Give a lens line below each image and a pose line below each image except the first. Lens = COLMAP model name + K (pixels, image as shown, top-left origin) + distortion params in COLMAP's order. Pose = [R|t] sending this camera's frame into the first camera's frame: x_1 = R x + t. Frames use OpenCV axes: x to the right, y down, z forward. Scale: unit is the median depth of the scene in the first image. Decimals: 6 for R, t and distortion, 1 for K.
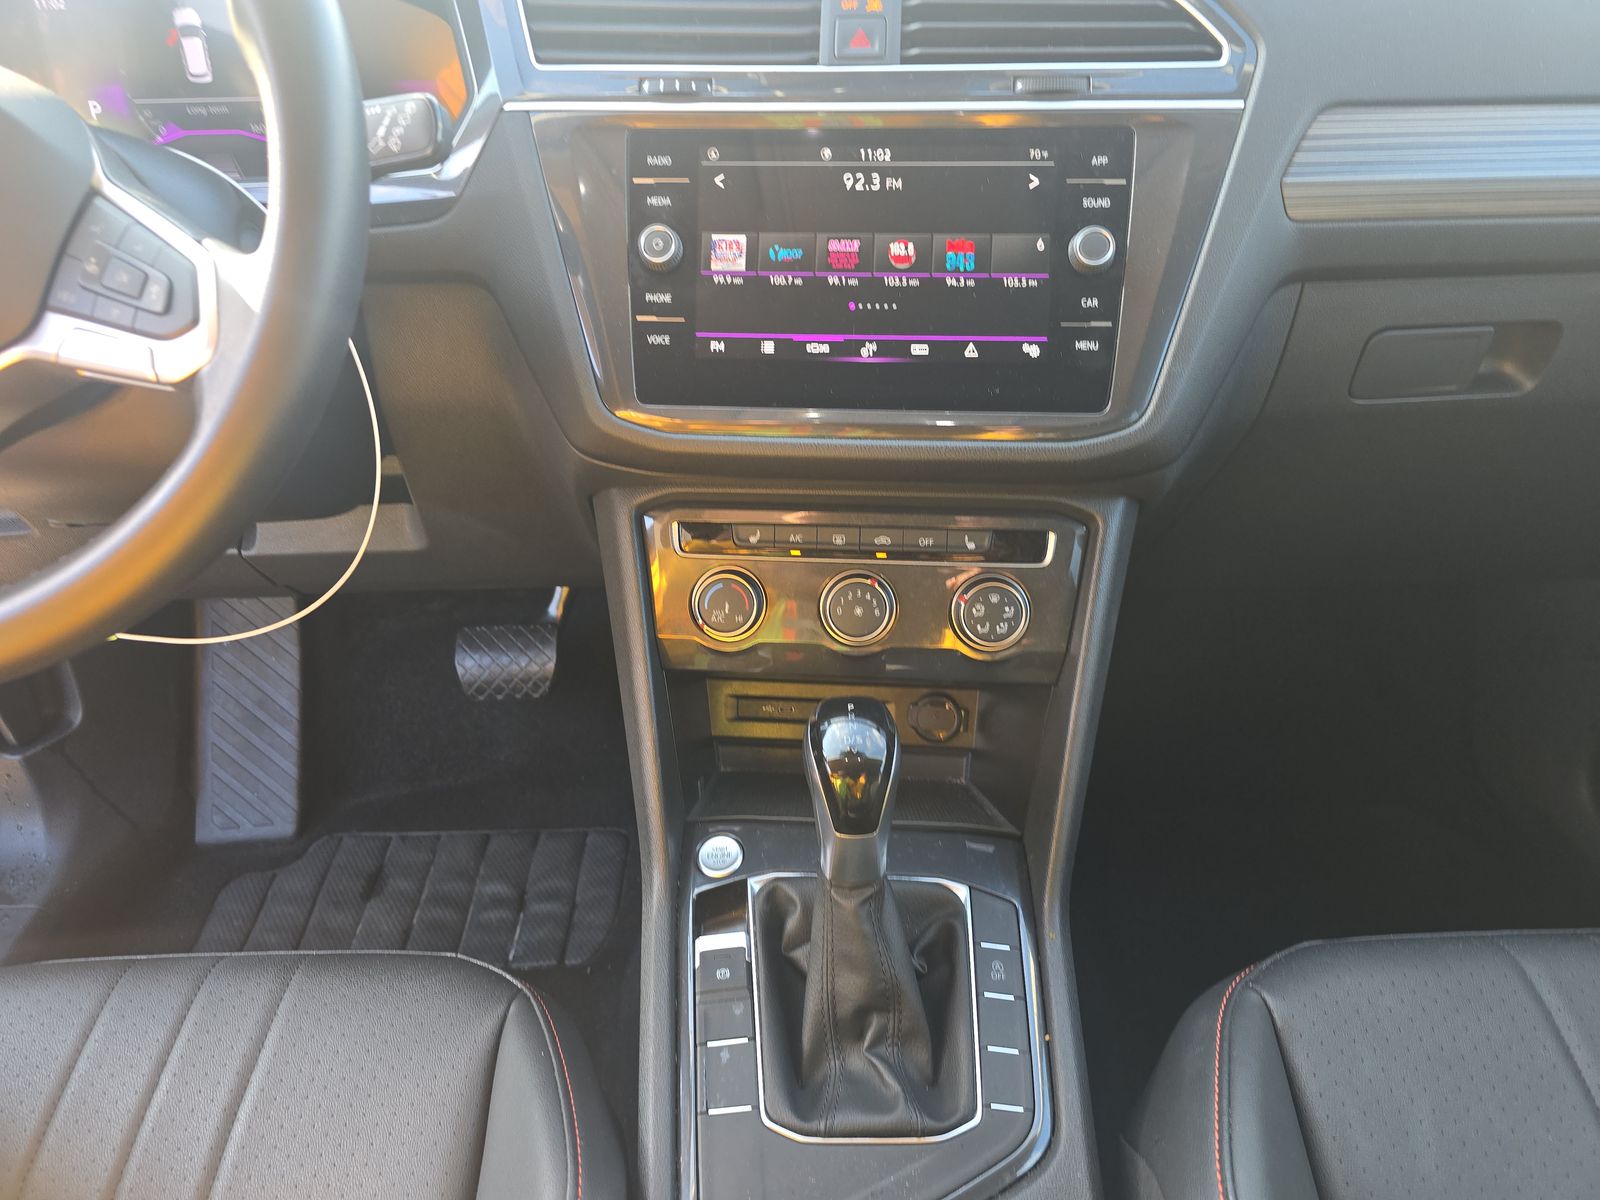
lens RADIAL K [[1124.6, 0, 800.0], [0, 1124.6, 600.0], [0, 0, 1]] dist [0.071131, -0.042014]
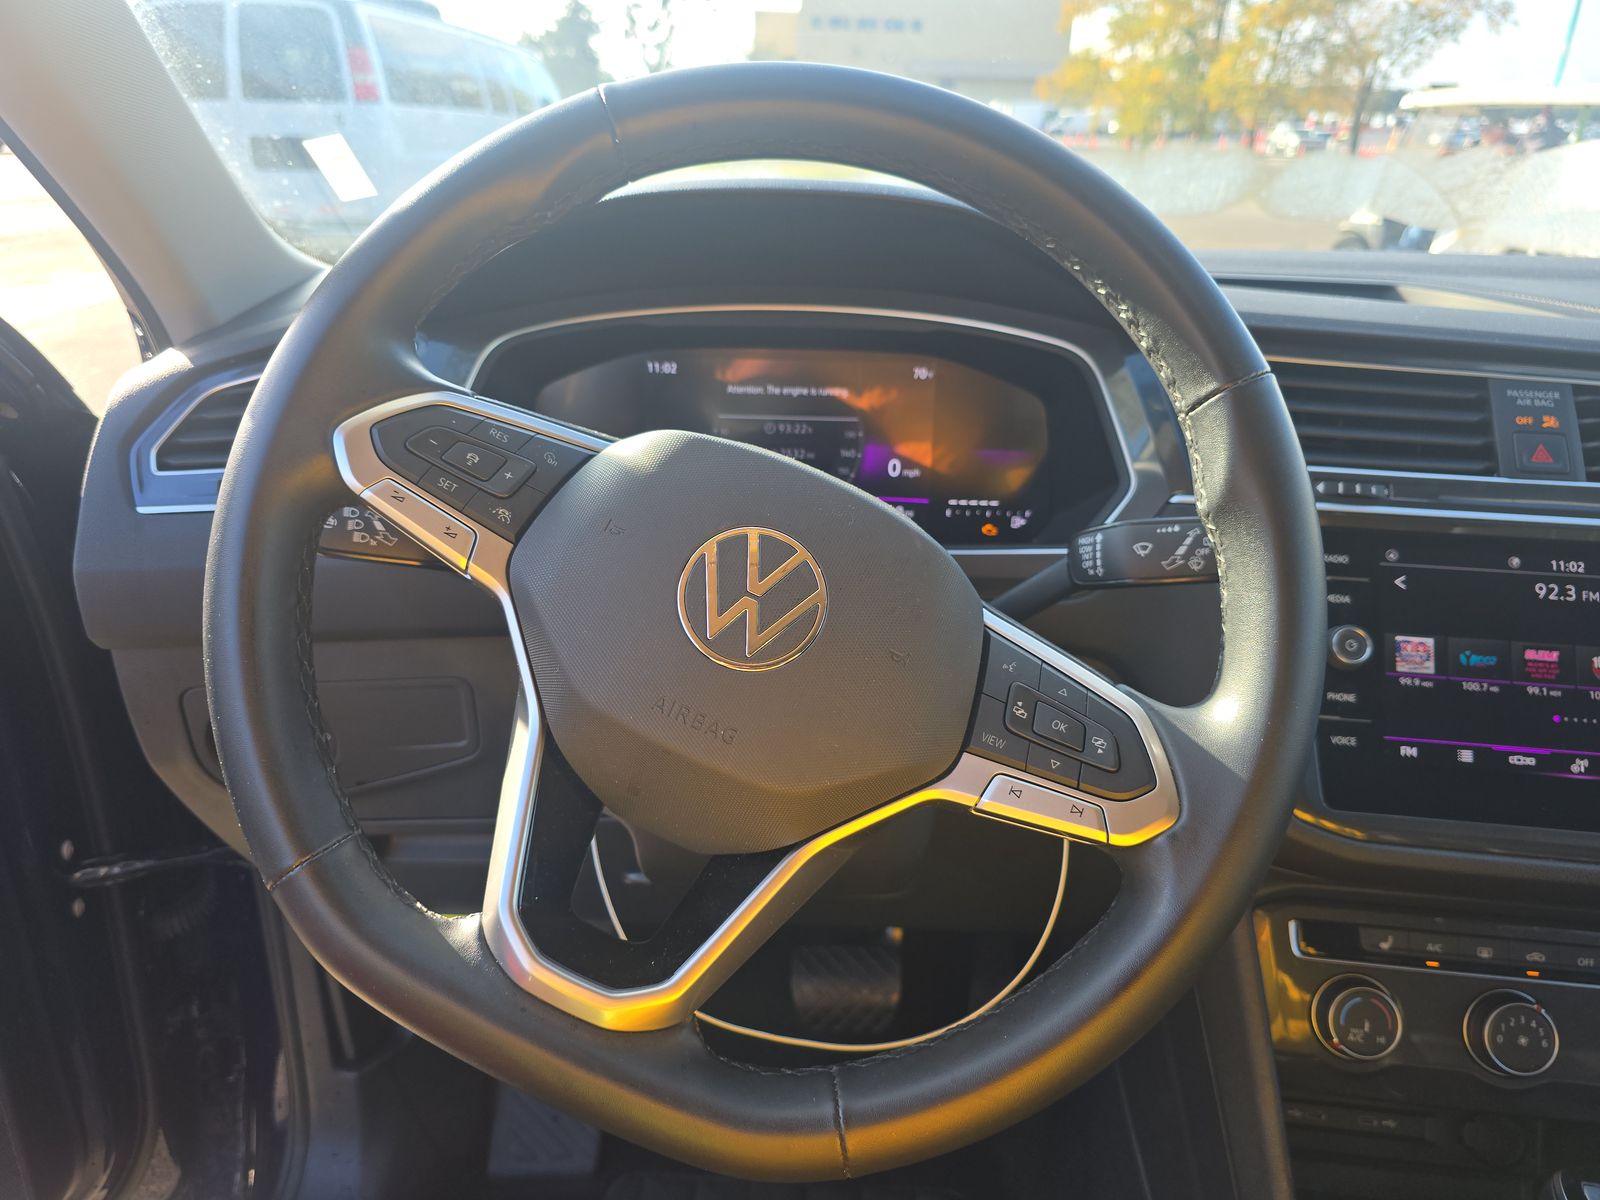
lens RADIAL K [[1124.6, 0, 800.0], [0, 1124.6, 600.0], [0, 0, 1]] dist [0.071131, -0.042014]
pose [[0.998360, 0.051774, 0.024433, -0.611727], [-0.046194, 0.980613, -0.190430, -0.143940], [-0.033819, 0.188989, 0.981397, 0.056924]]
